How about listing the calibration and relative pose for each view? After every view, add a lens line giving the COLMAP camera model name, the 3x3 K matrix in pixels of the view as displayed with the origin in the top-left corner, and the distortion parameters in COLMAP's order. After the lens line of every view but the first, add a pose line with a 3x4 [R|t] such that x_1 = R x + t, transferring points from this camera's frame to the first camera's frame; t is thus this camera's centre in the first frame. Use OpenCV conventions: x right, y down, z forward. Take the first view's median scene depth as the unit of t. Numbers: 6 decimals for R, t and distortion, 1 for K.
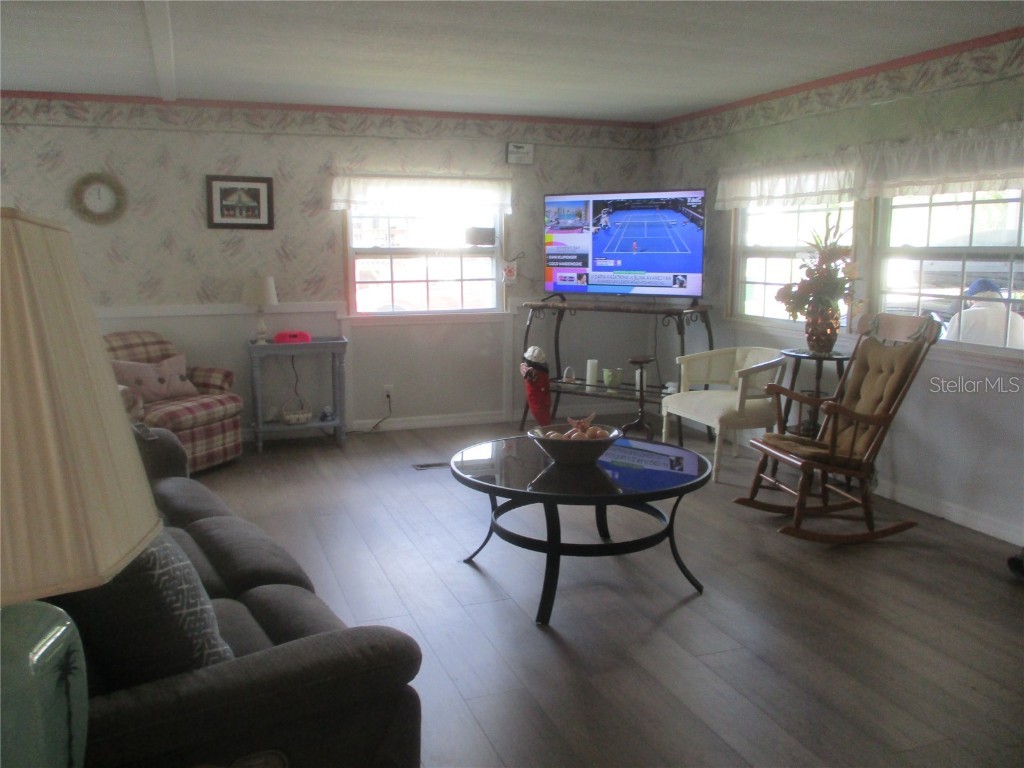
lens RADIAL K [[872.1, 0, 517.3], [0, 872.1, 378.2], [0, 0, 1]] dist [-0.023760, 0.007910]
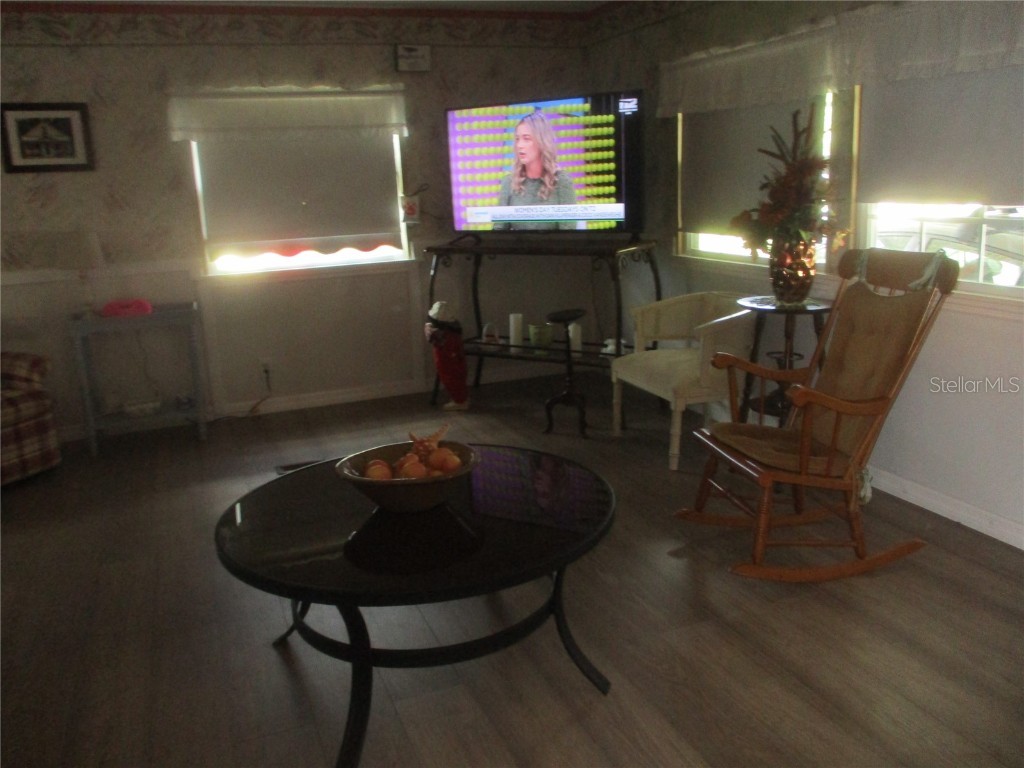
lens RADIAL K [[872.1, 0, 507.3], [0, 872.1, 382.6], [0, 0, 1]] dist [-0.023760, 0.007910]
pose [[0.998870, -0.047390, -0.003655, 0.085375], [0.047530, 0.995490, 0.082098, -0.026818], [-0.000252, -0.082178, 0.996618, 0.204368]]
